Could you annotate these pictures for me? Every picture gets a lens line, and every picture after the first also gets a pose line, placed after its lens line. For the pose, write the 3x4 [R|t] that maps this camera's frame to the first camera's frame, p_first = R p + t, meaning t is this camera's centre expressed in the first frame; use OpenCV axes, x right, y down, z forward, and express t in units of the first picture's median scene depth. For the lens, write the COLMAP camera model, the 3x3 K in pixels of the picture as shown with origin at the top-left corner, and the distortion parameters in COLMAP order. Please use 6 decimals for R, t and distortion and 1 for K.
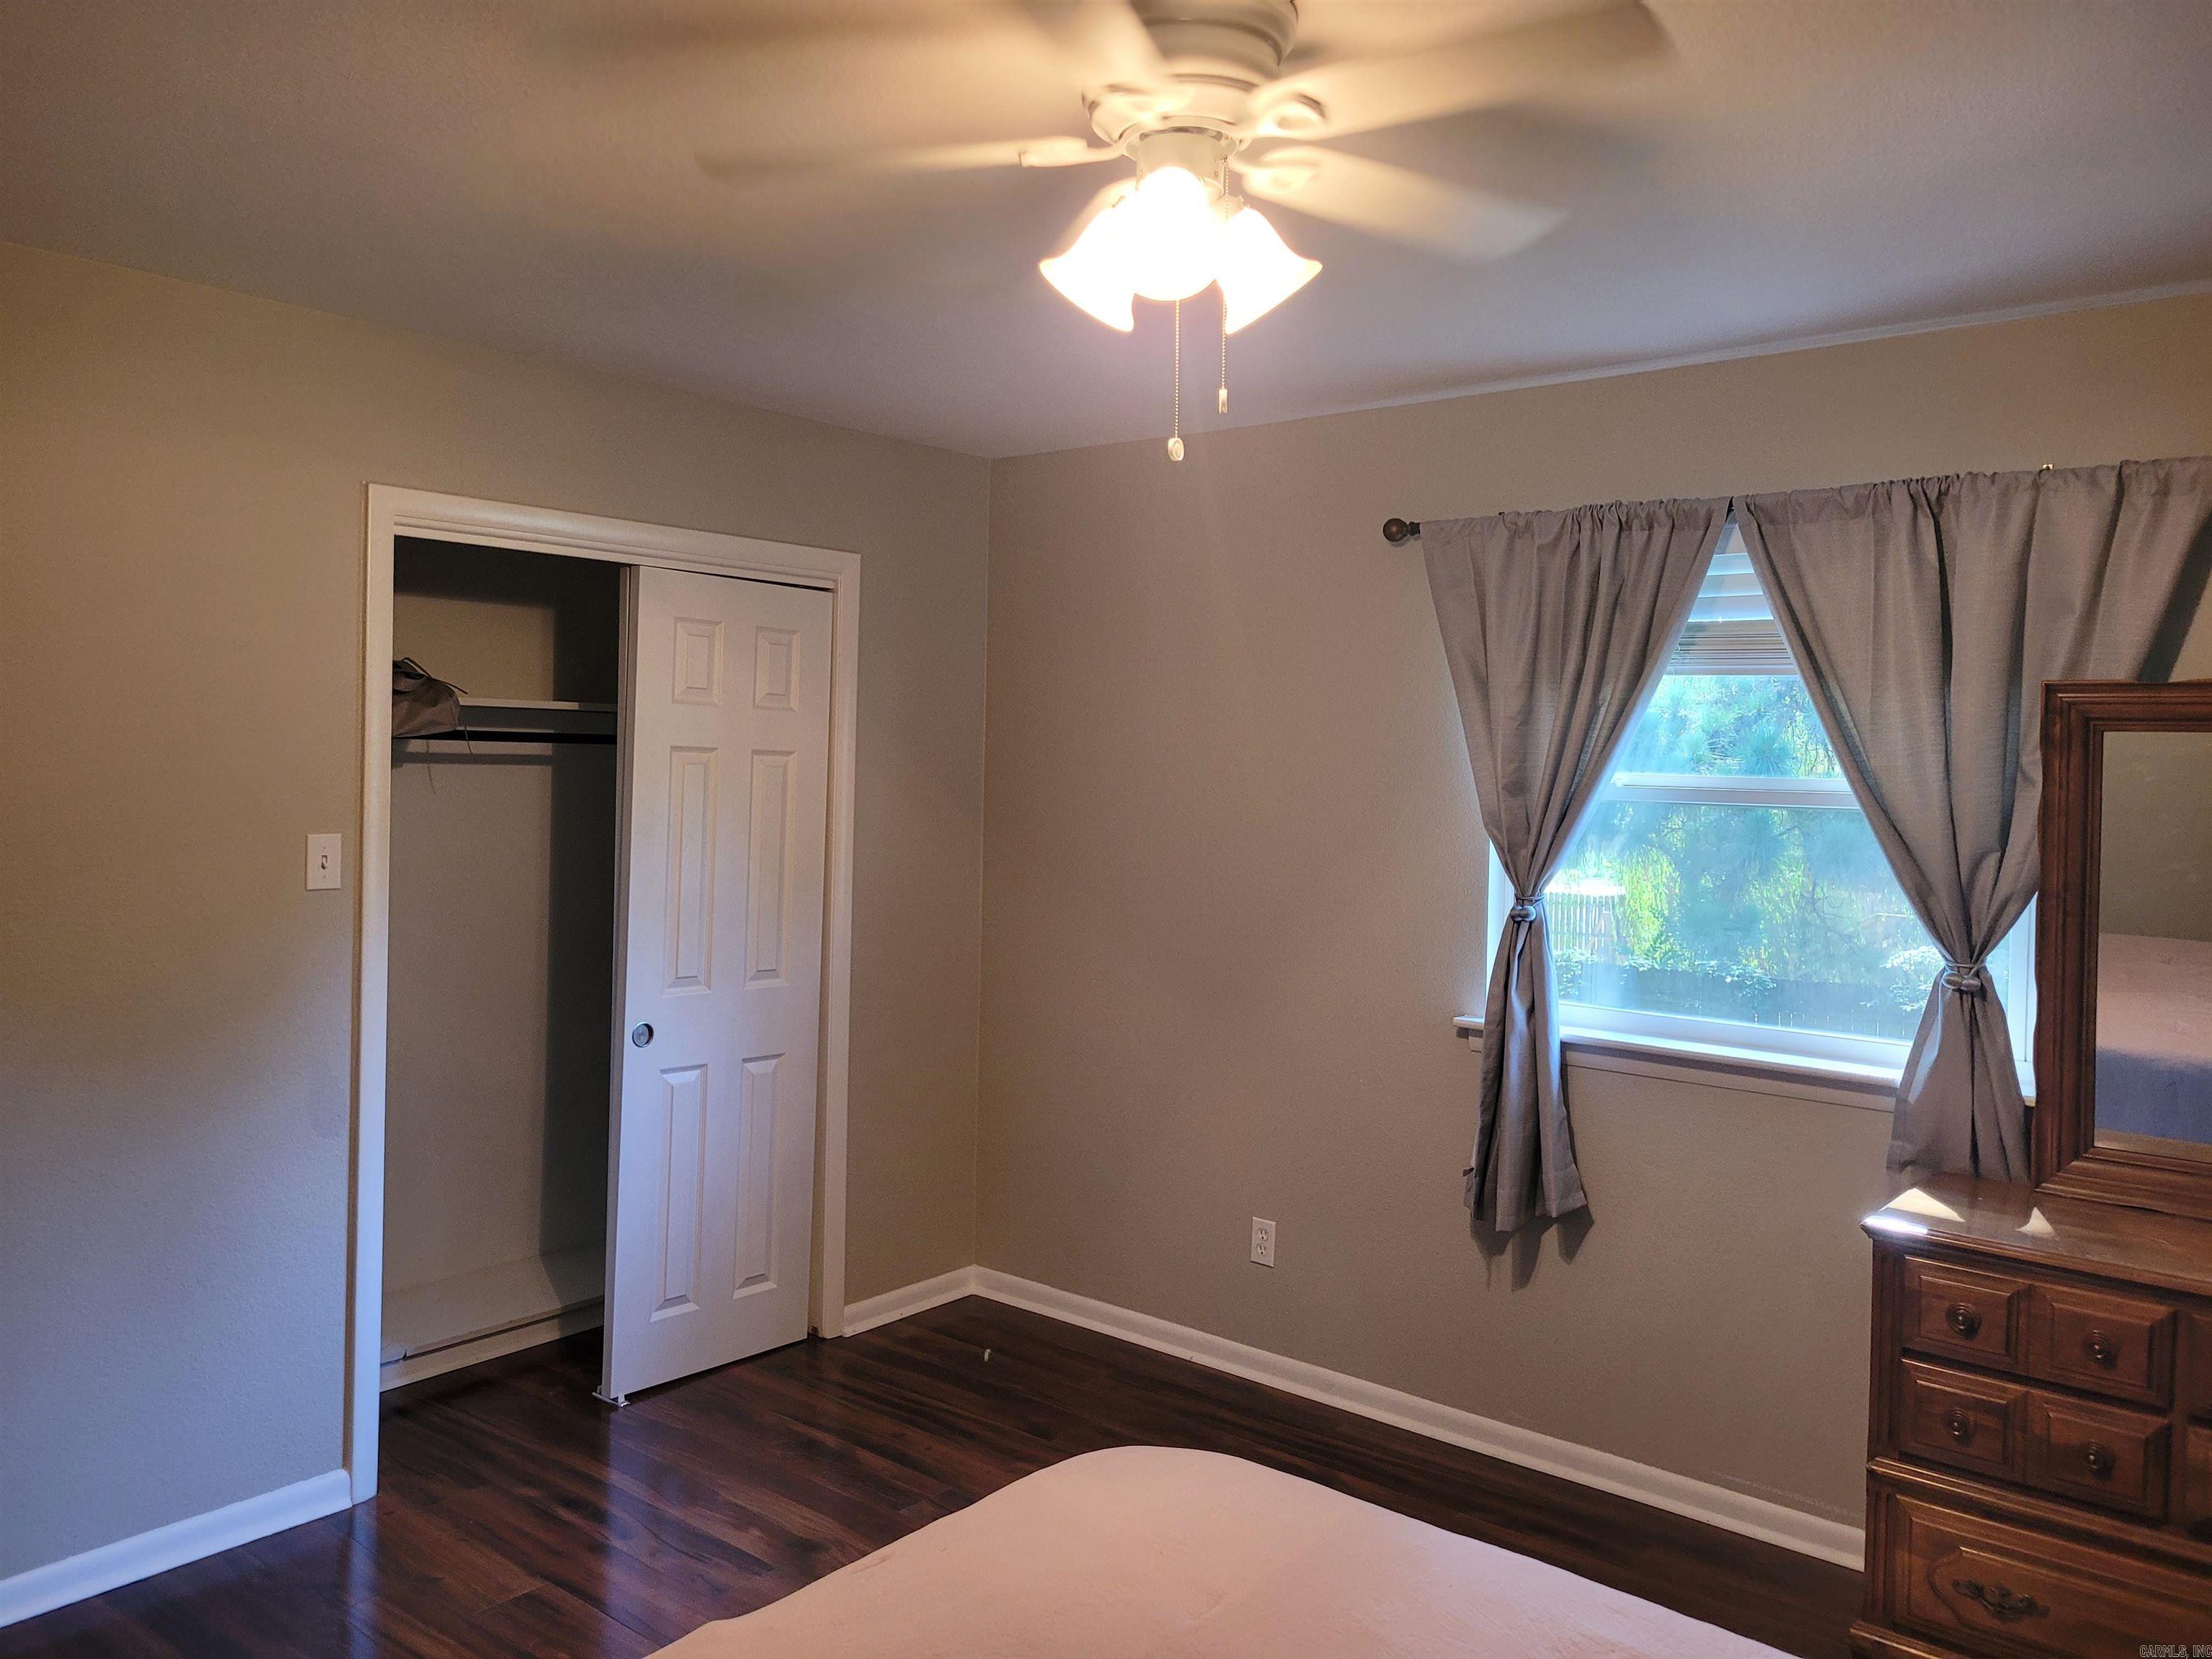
lens RADIAL K [[1612.8, 0, 1106.0], [0, 1612.8, 829.5], [0, 0, 1]] dist [0.001792, 0.001963]
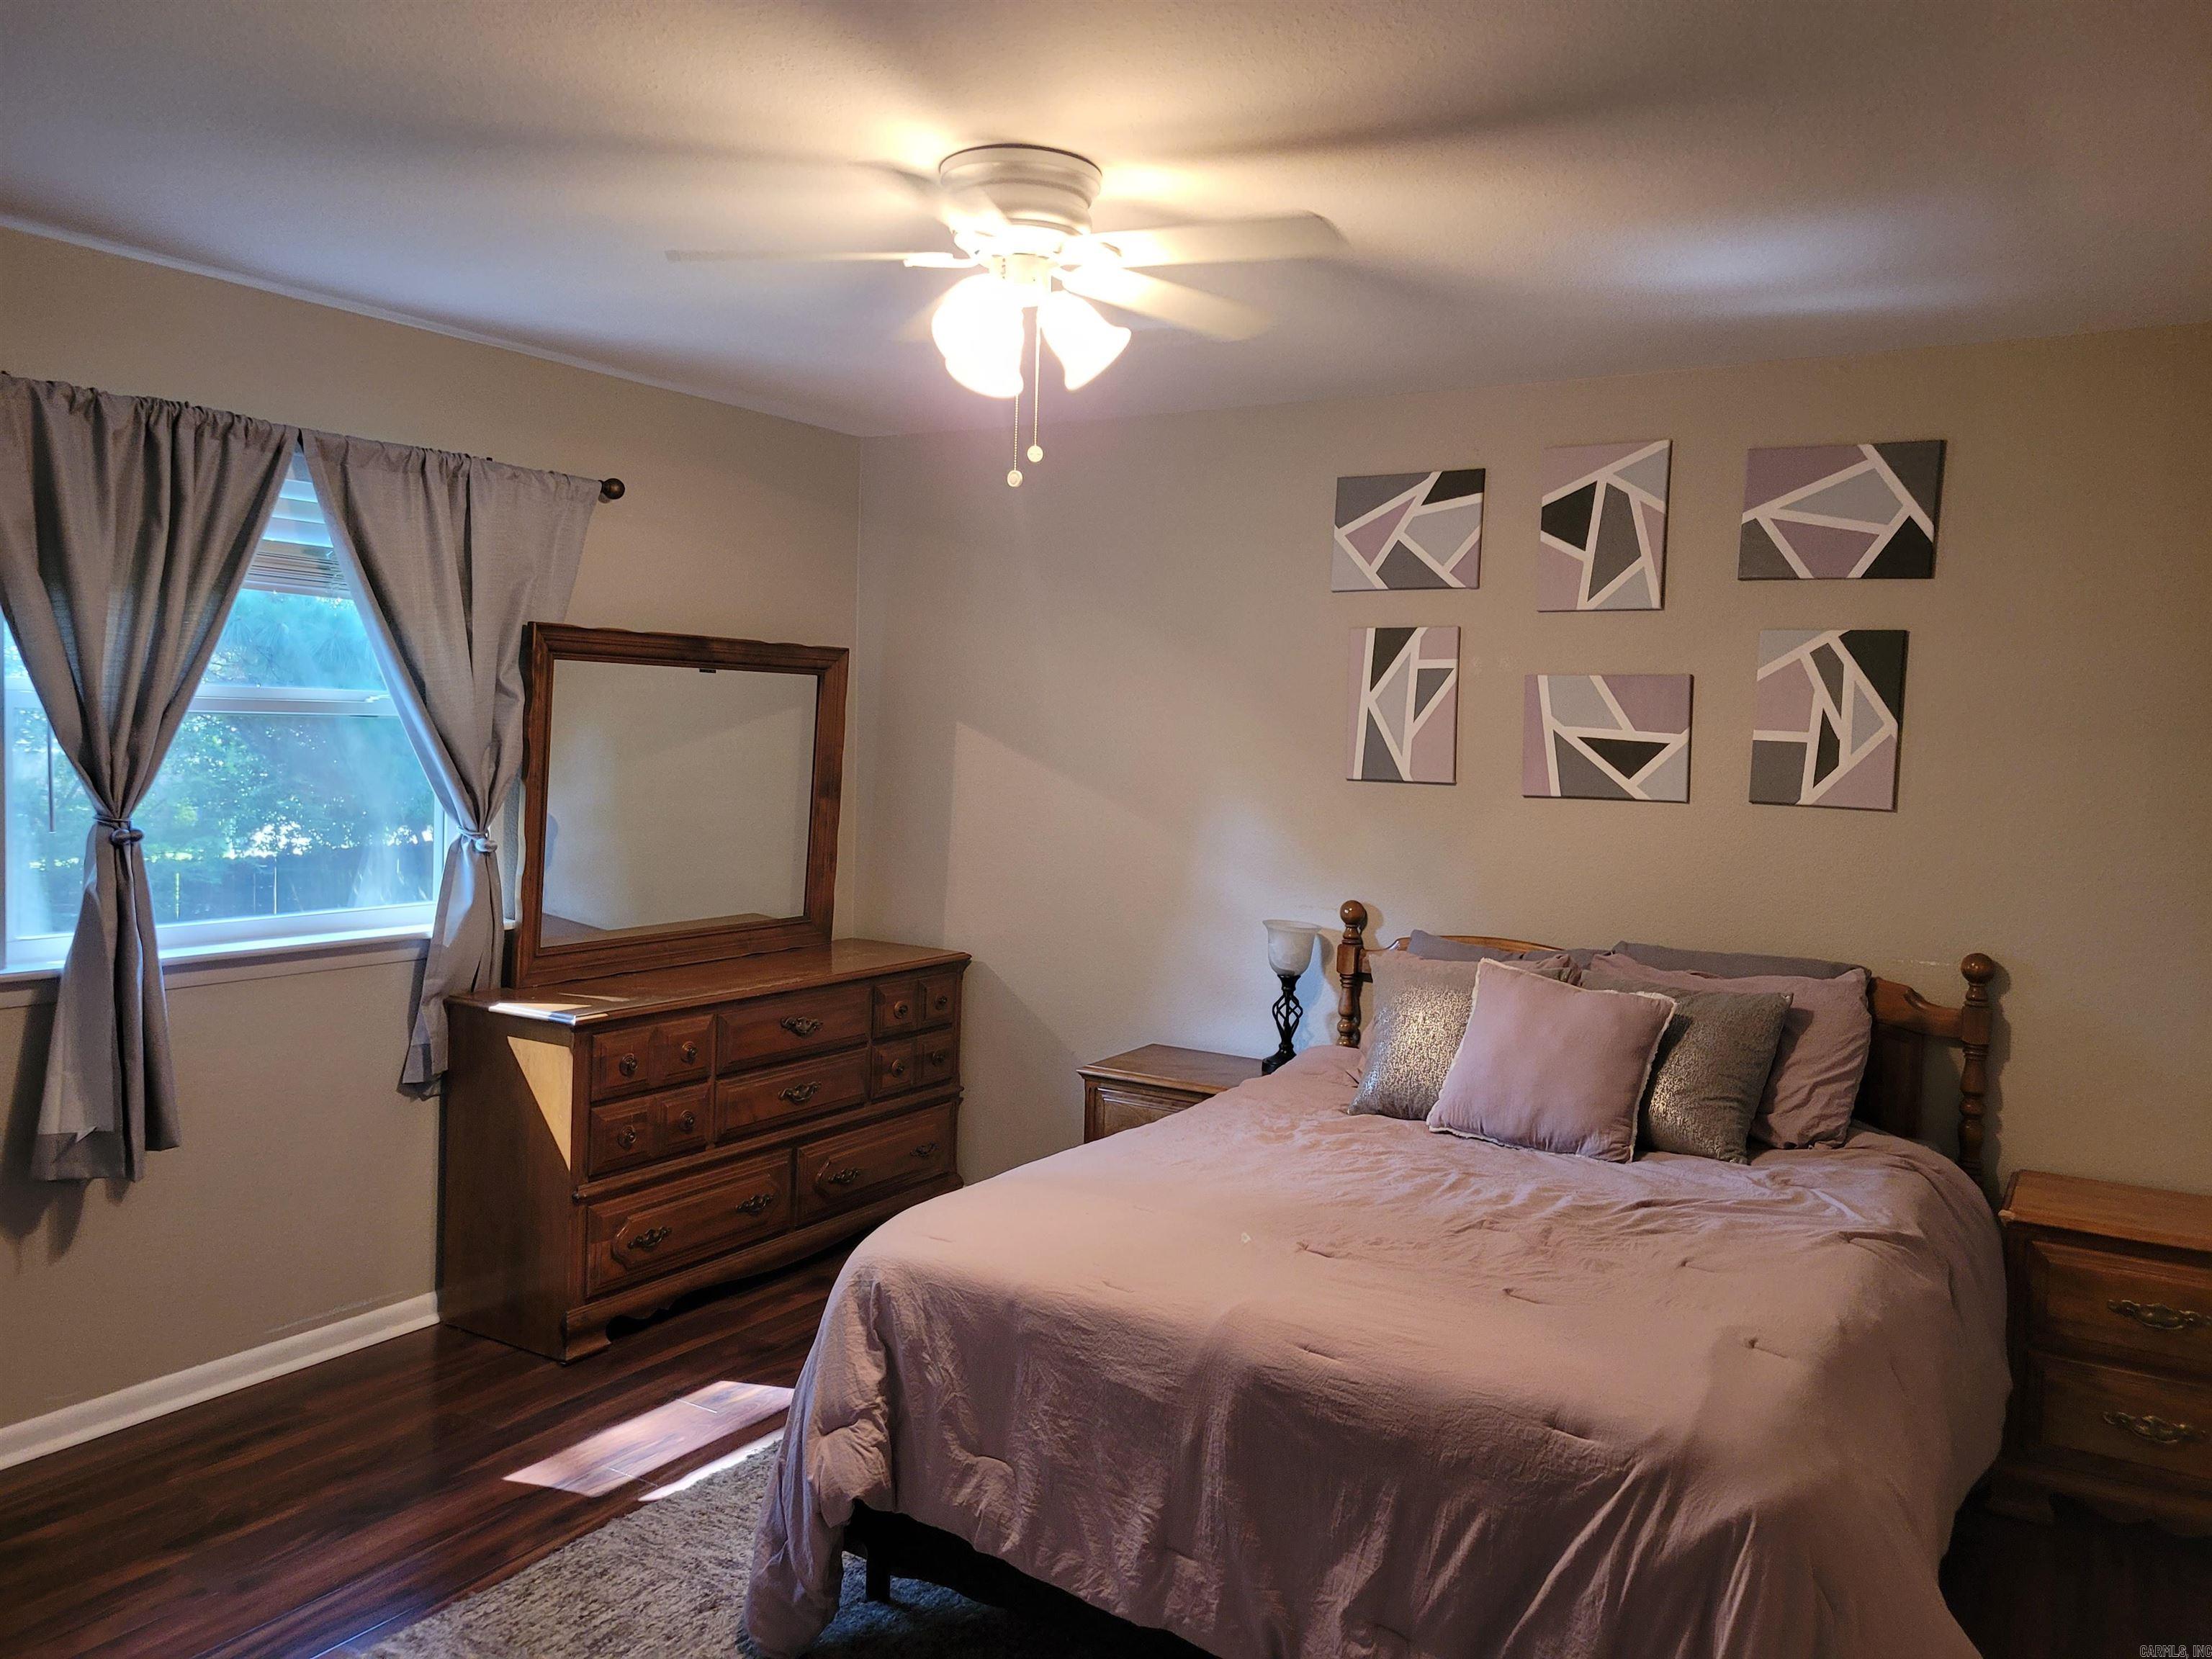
lens RADIAL K [[1667.0, 0, 1106.0], [0, 1667.0, 829.5], [0, 0, 1]] dist [0.000830, -0.000885]
pose [[-0.138705, -0.082939, 0.986855, -0.829323], [0.010562, 0.996306, 0.085218, -0.028310], [-0.990277, 0.022243, -0.137316, 0.636028]]
